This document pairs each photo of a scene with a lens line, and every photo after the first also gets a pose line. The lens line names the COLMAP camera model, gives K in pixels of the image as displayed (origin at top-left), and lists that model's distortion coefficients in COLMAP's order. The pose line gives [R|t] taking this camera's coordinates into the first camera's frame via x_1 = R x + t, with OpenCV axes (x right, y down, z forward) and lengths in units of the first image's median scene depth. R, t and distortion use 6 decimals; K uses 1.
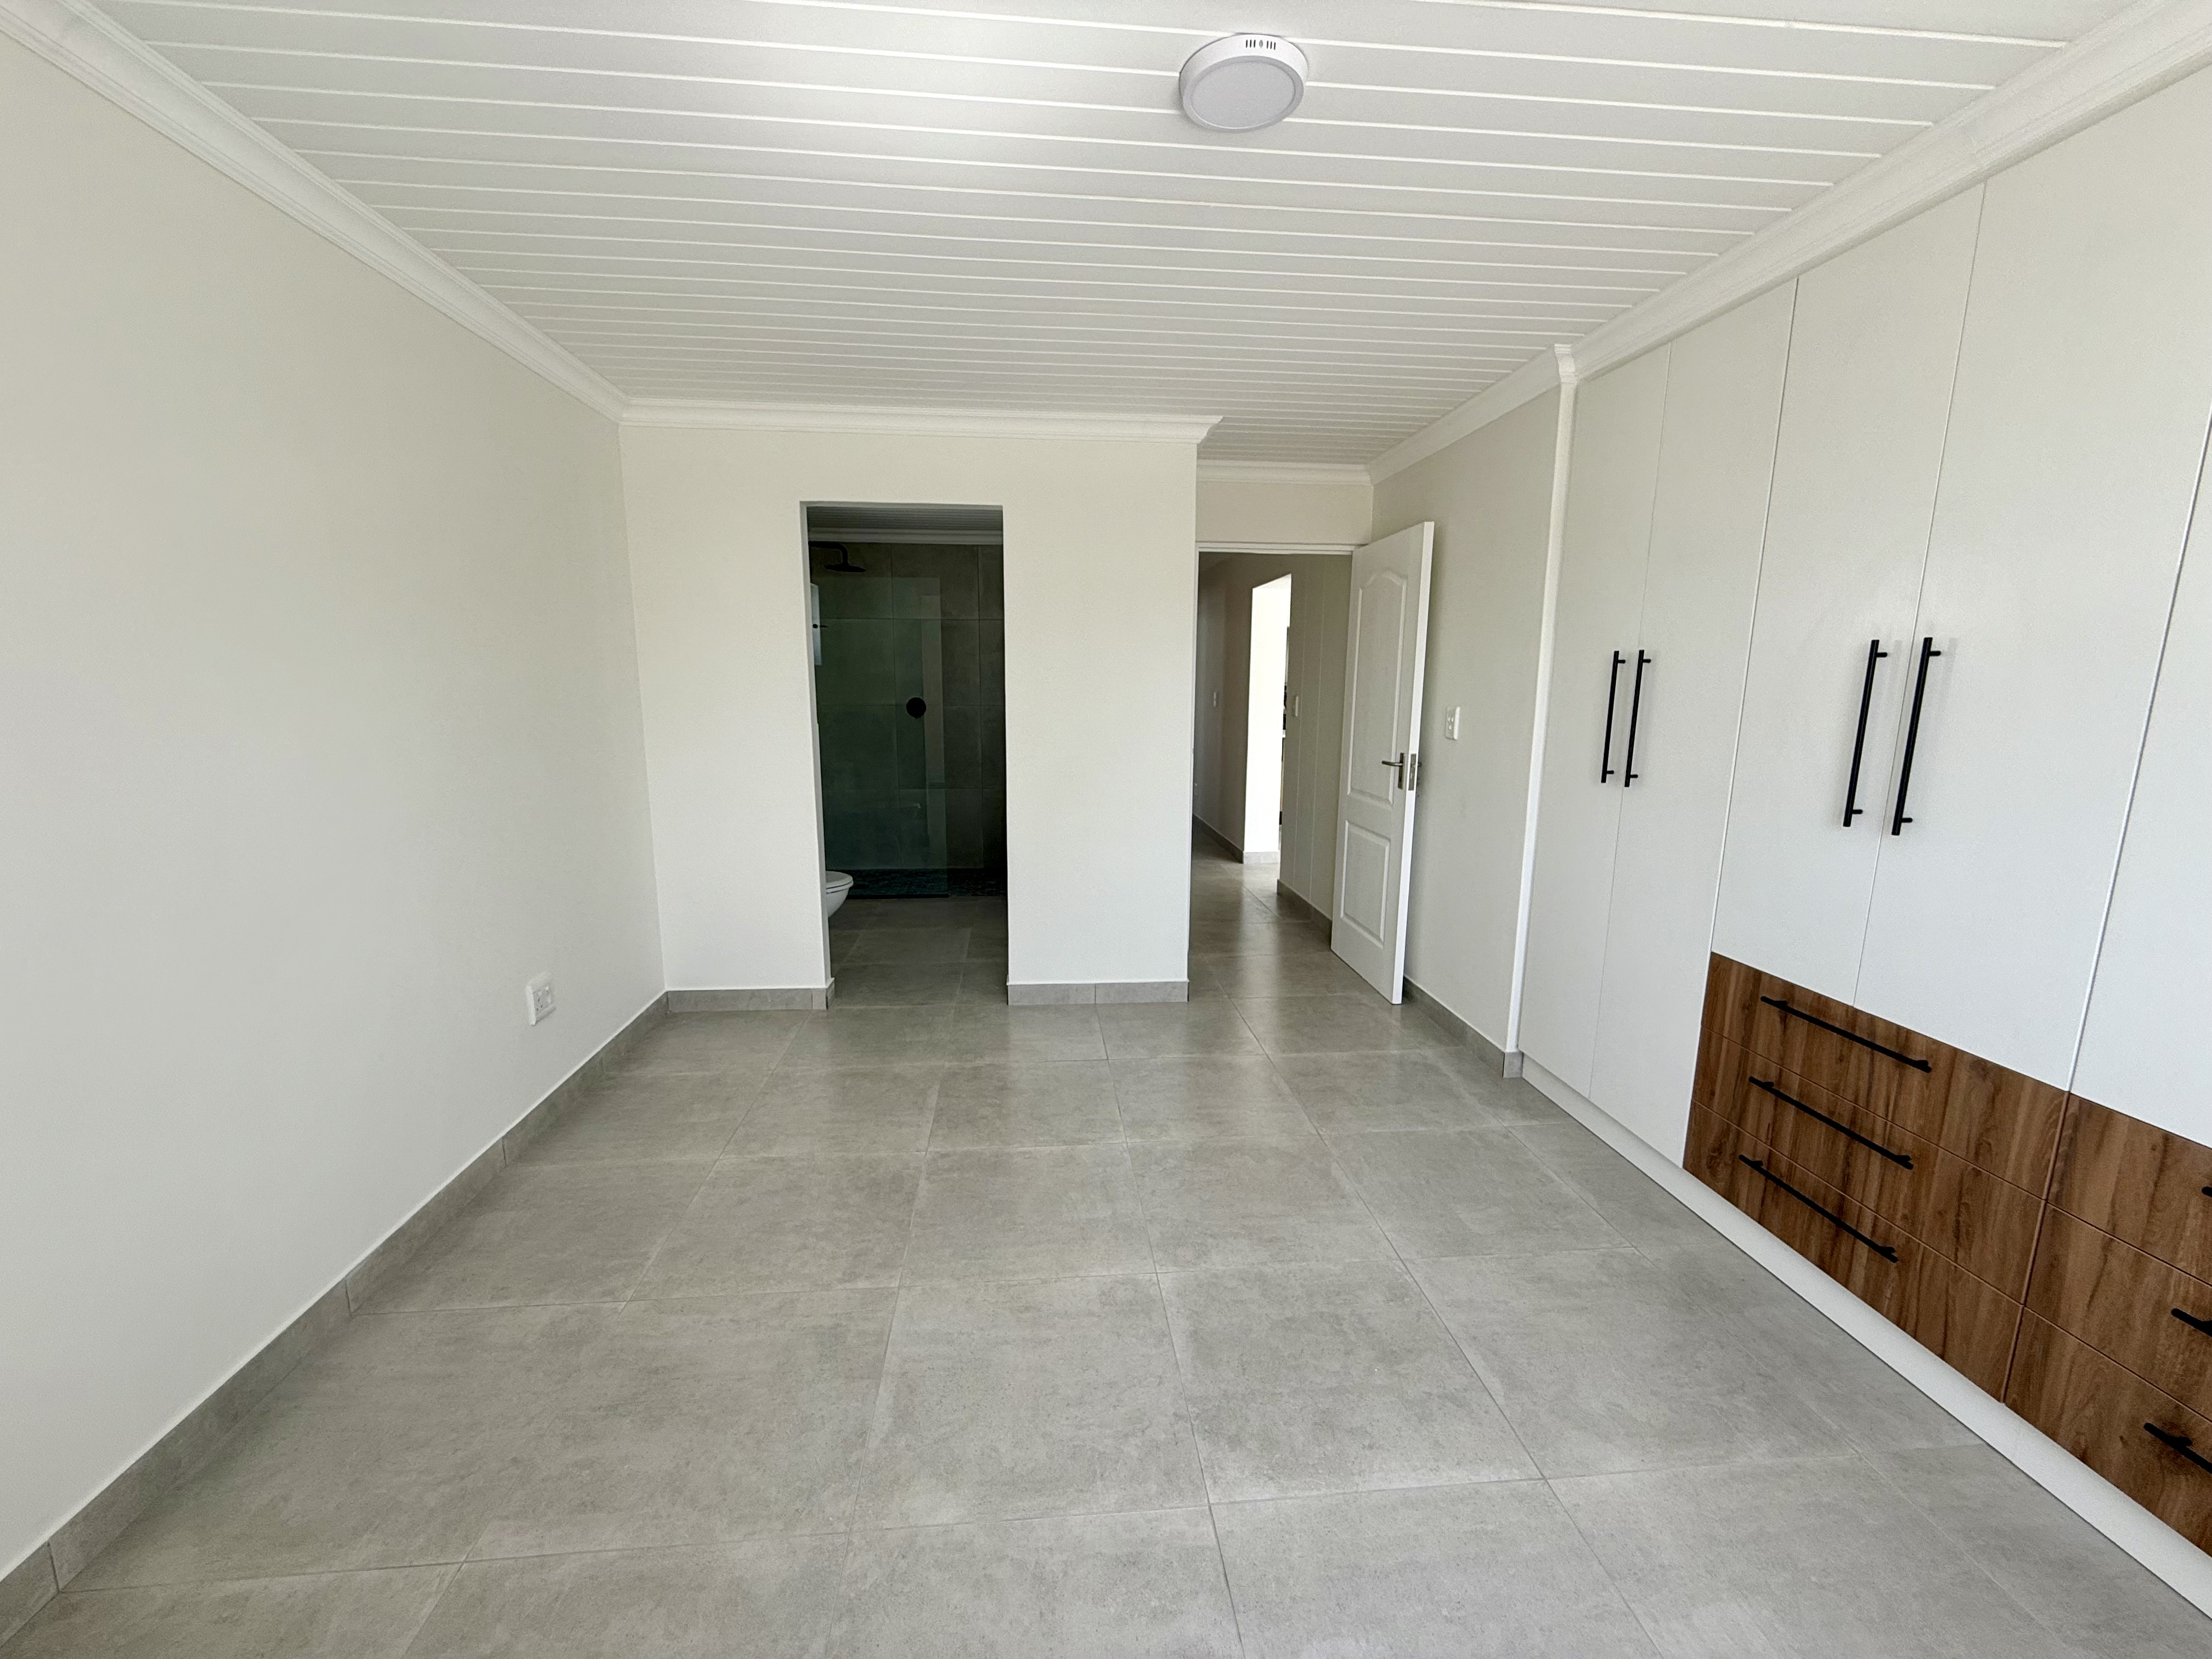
lens RADIAL K [[882.7, 0, 1101.9], [0, 882.7, 834.4], [0, 0, 1]] dist [0.000419, -0.000079]
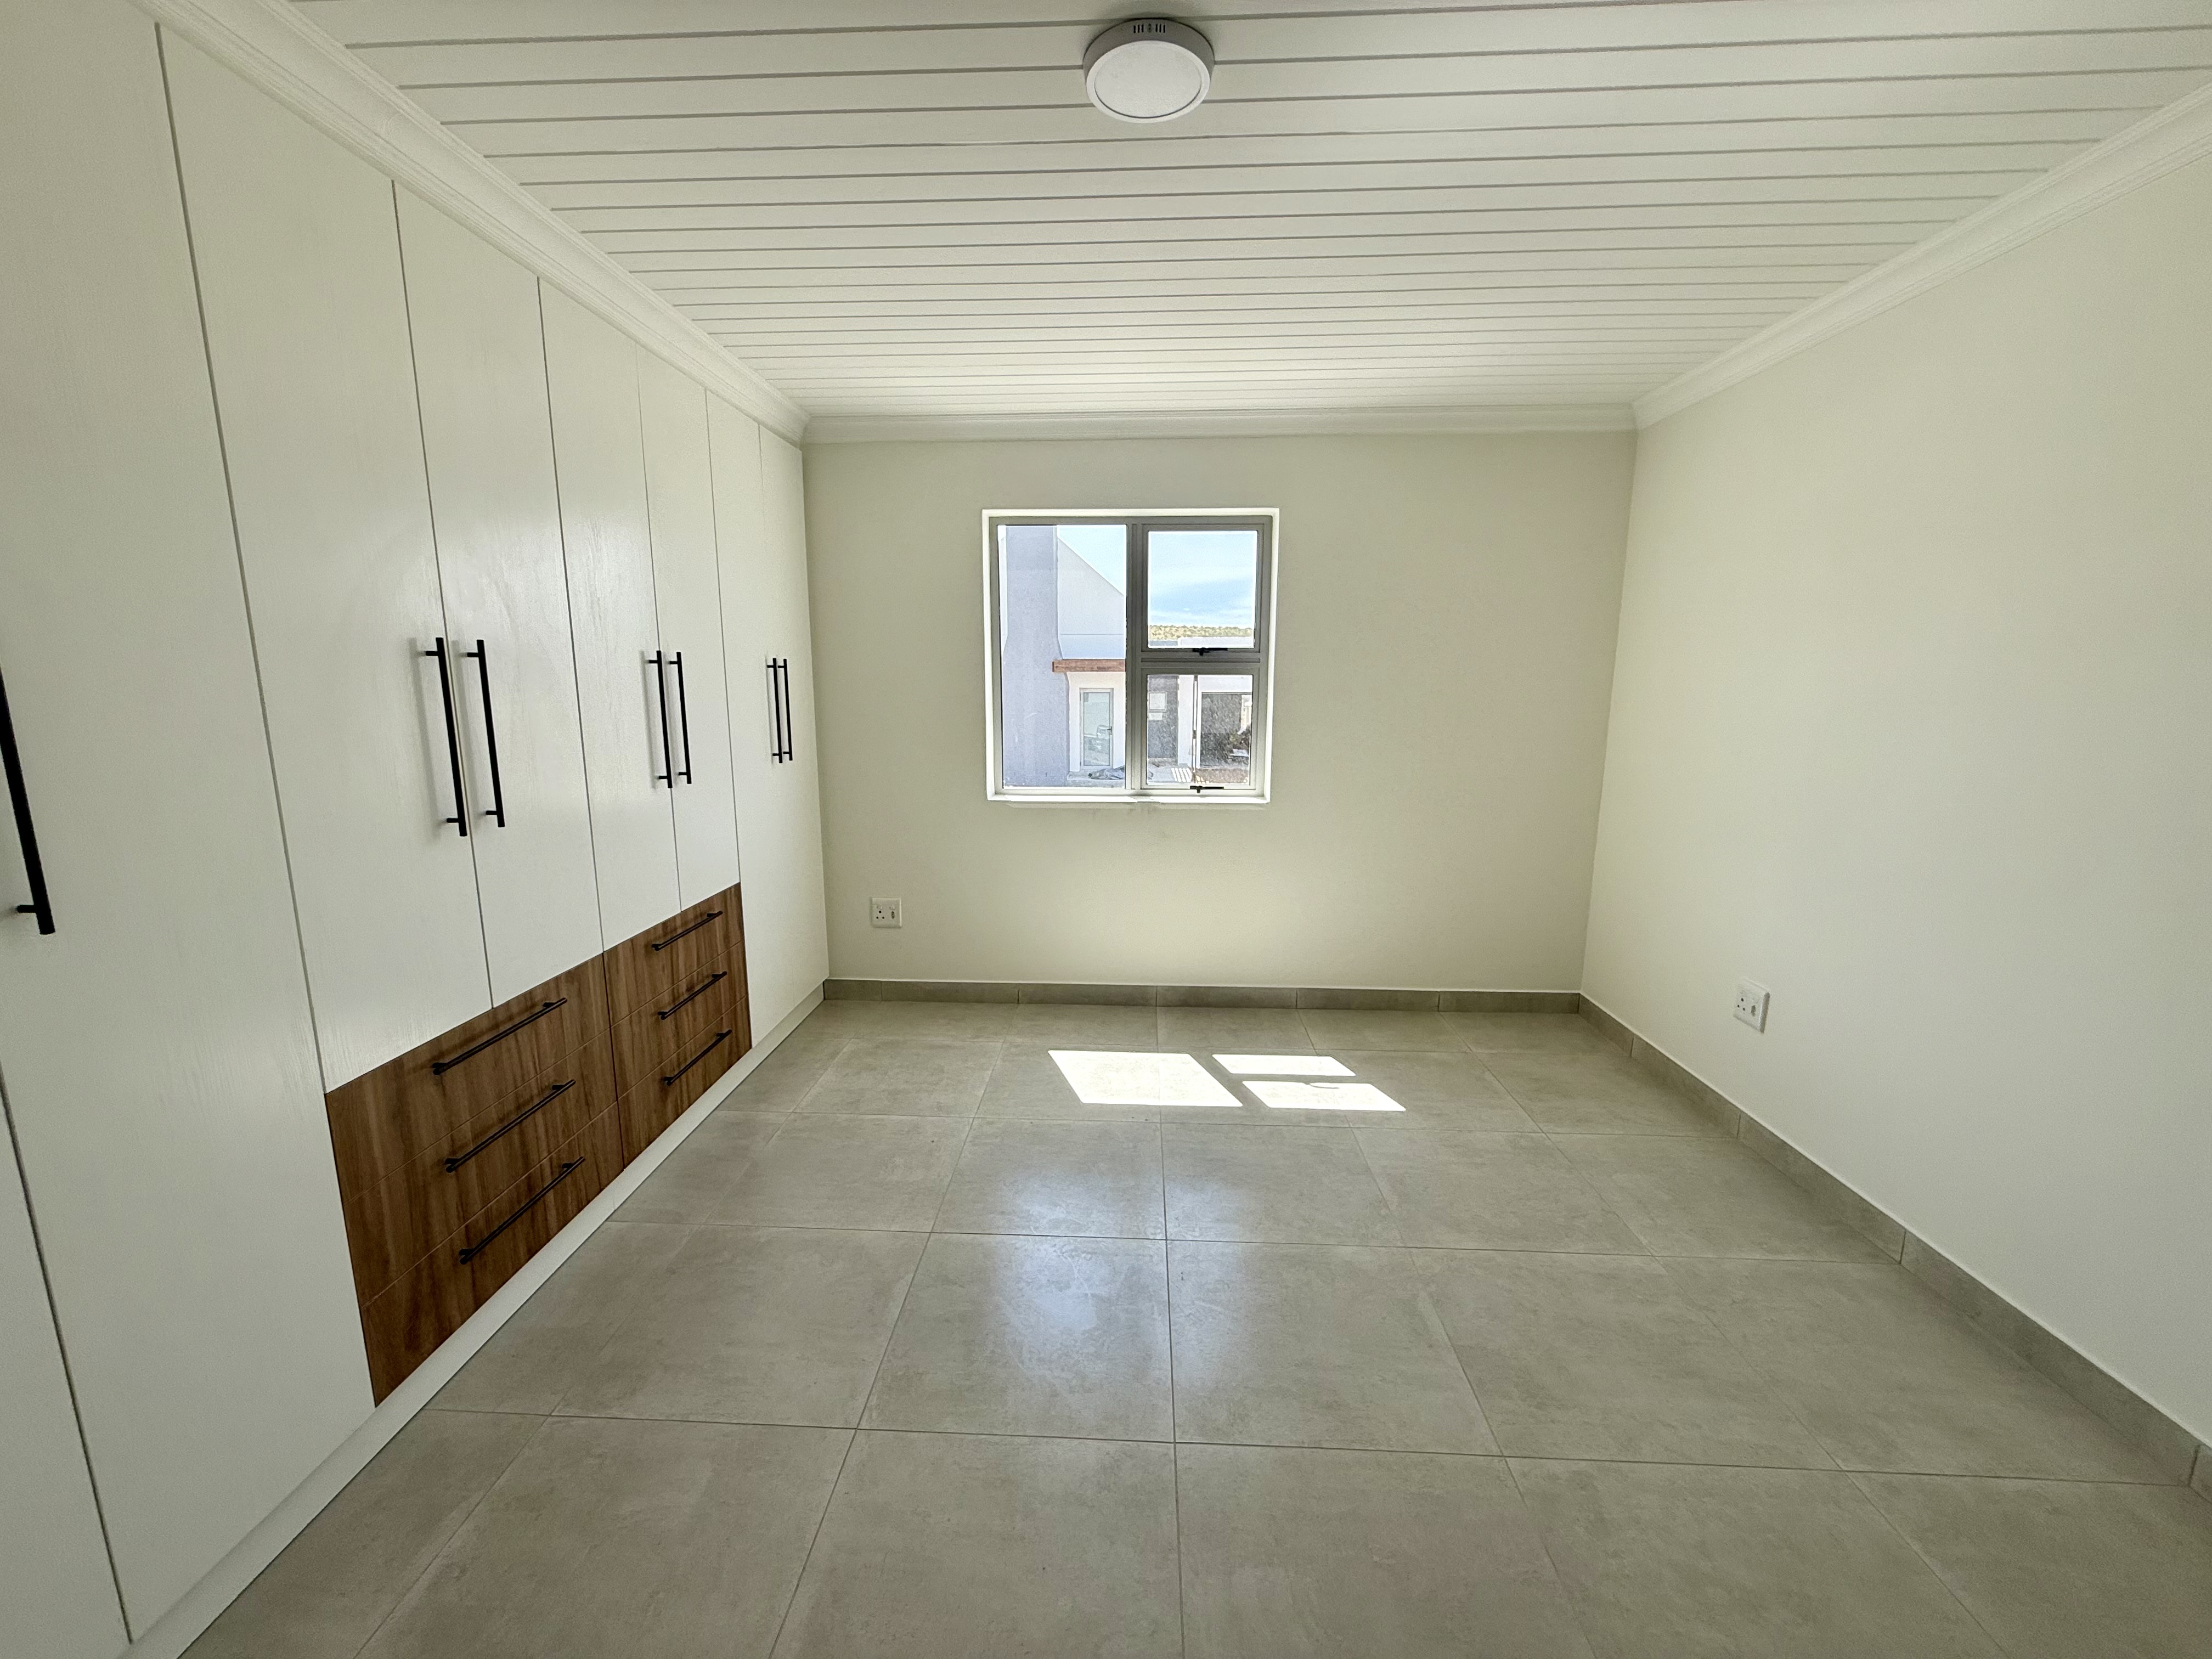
lens RADIAL K [[882.7, 0, 1101.9], [0, 882.7, 834.4], [0, 0, 1]] dist [0.000419, -0.000079]
pose [[-0.990918, -0.032157, 0.130566, 0.045607], [0.015080, 0.938284, 0.345536, -0.317429], [-0.133620, 0.344366, -0.929278, 1.739878]]
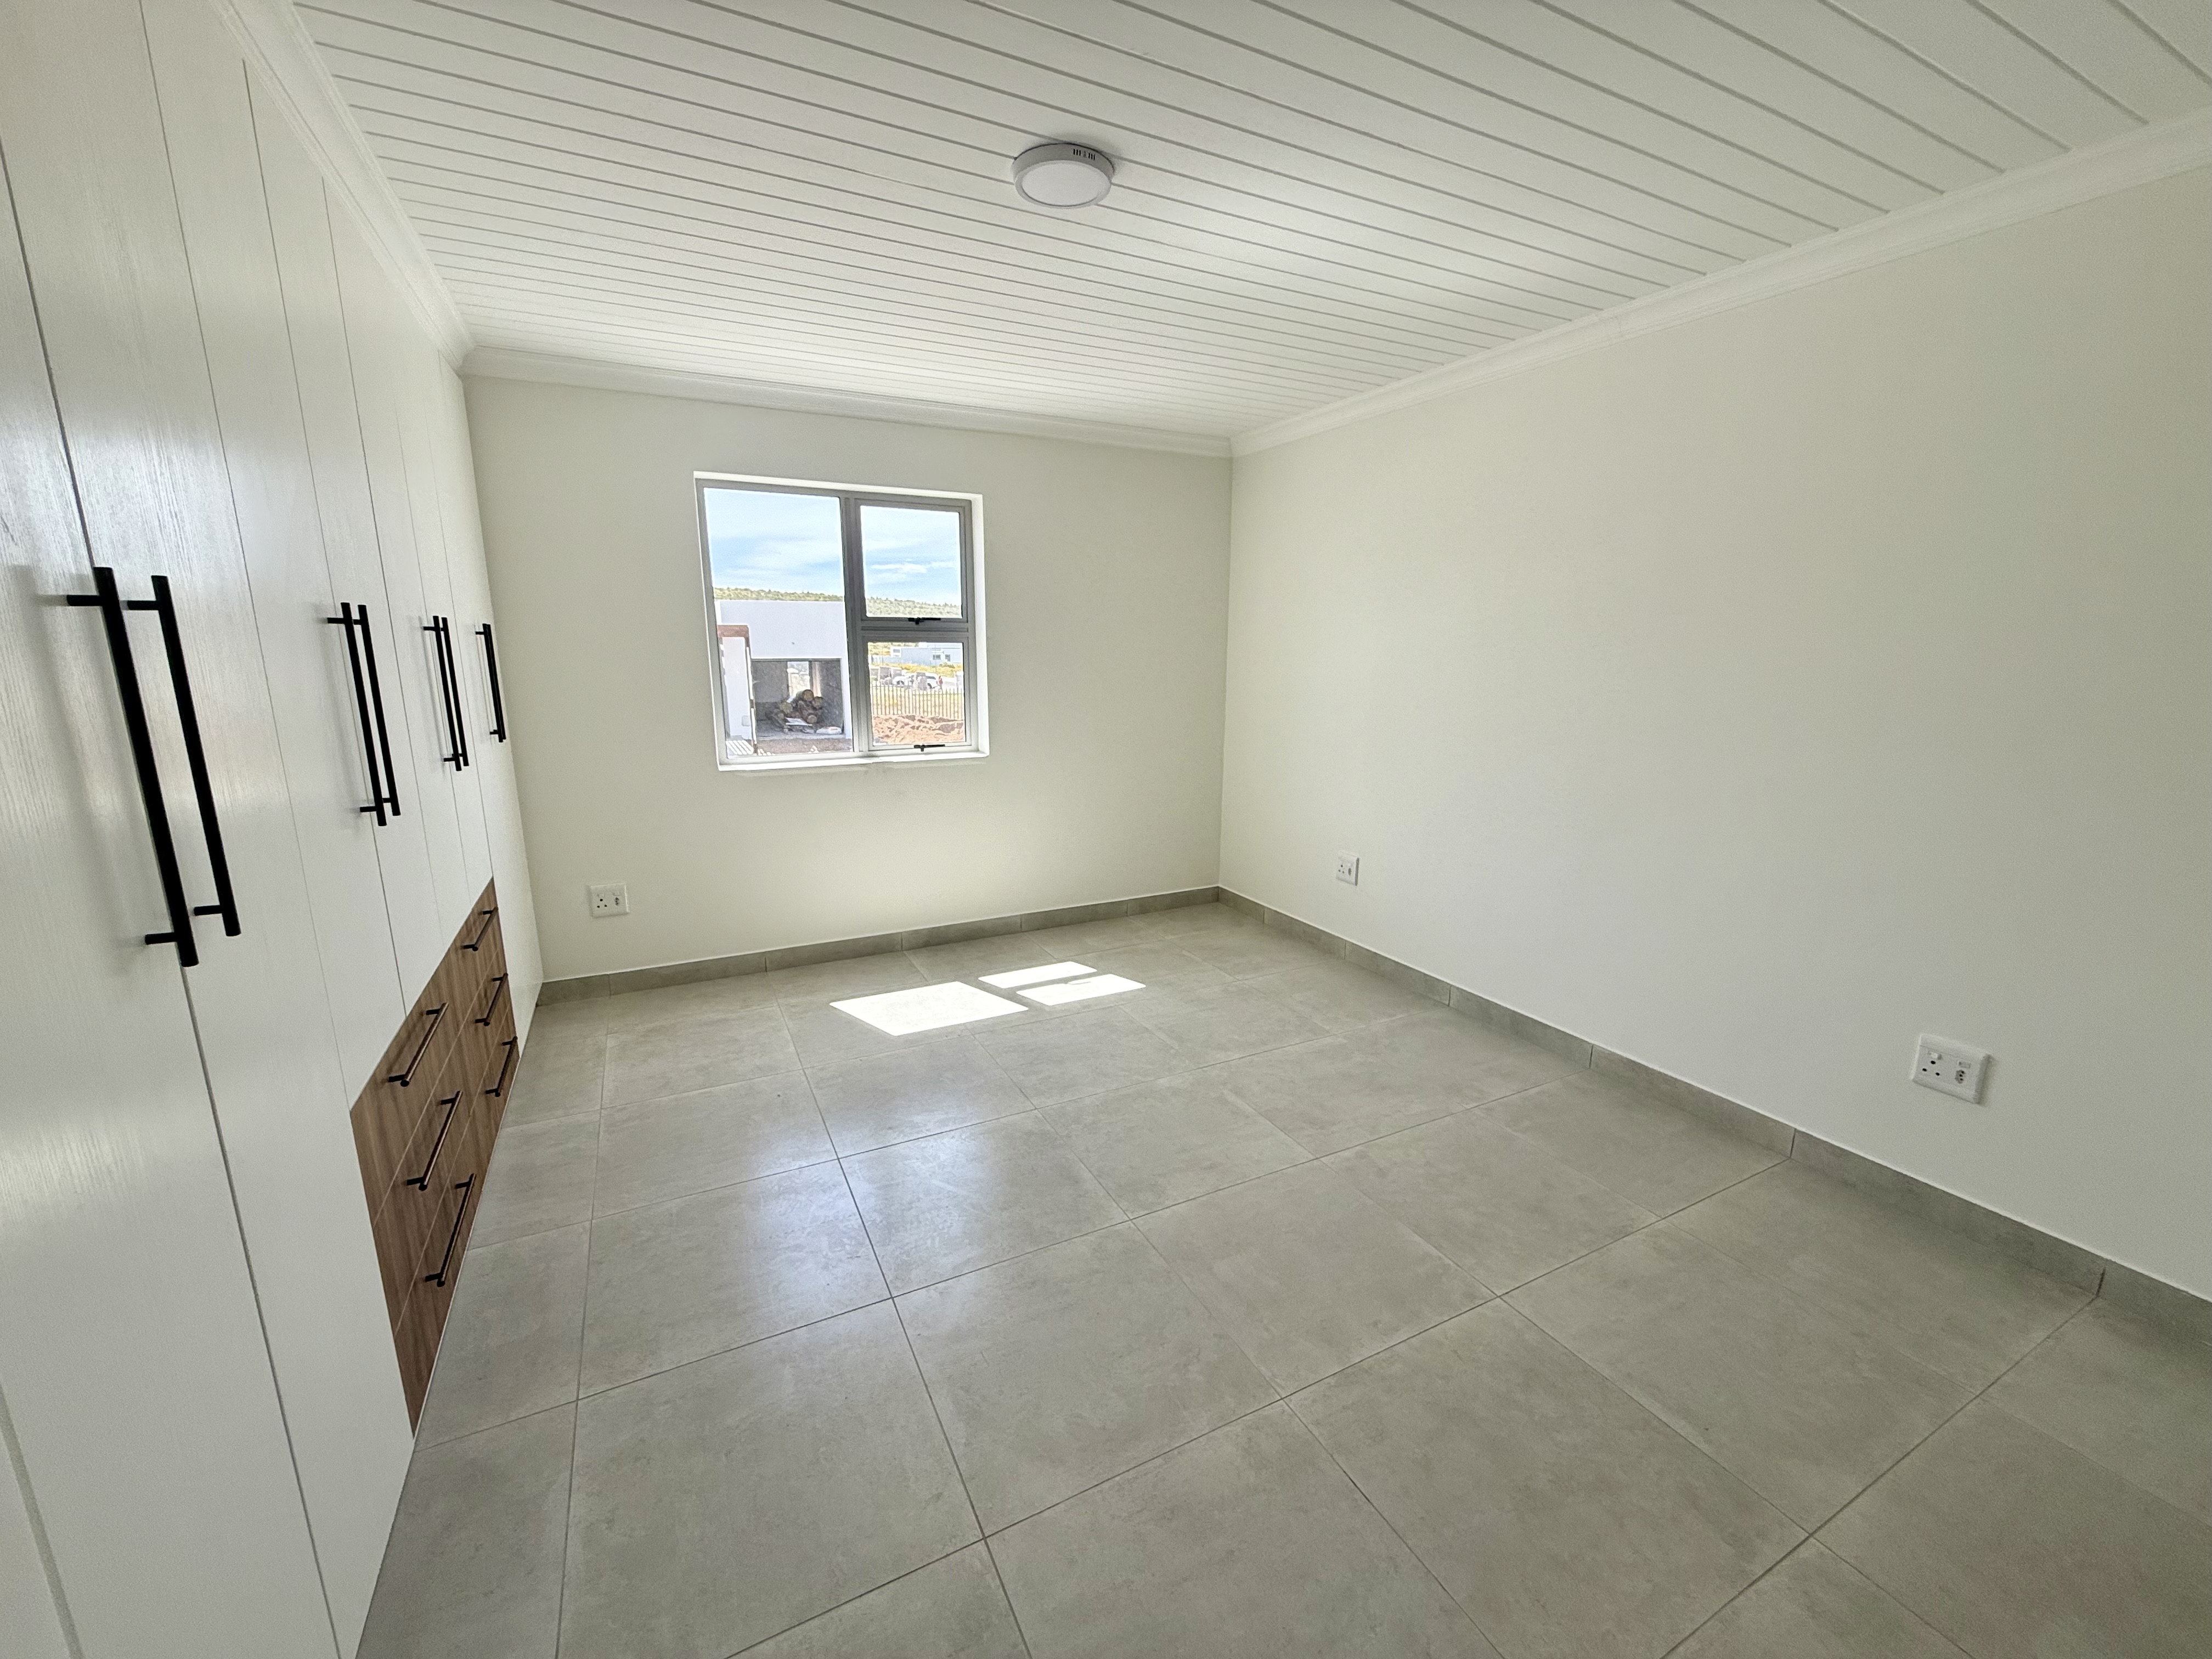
lens RADIAL K [[882.7, 0, 1101.9], [0, 882.7, 834.4], [0, 0, 1]] dist [0.000419, -0.000079]
pose [[-0.927035, 0.069849, -0.368412, 0.504905], [-0.075191, 0.927915, 0.365131, -0.352657], [0.367359, 0.366190, -0.854957, 1.930260]]
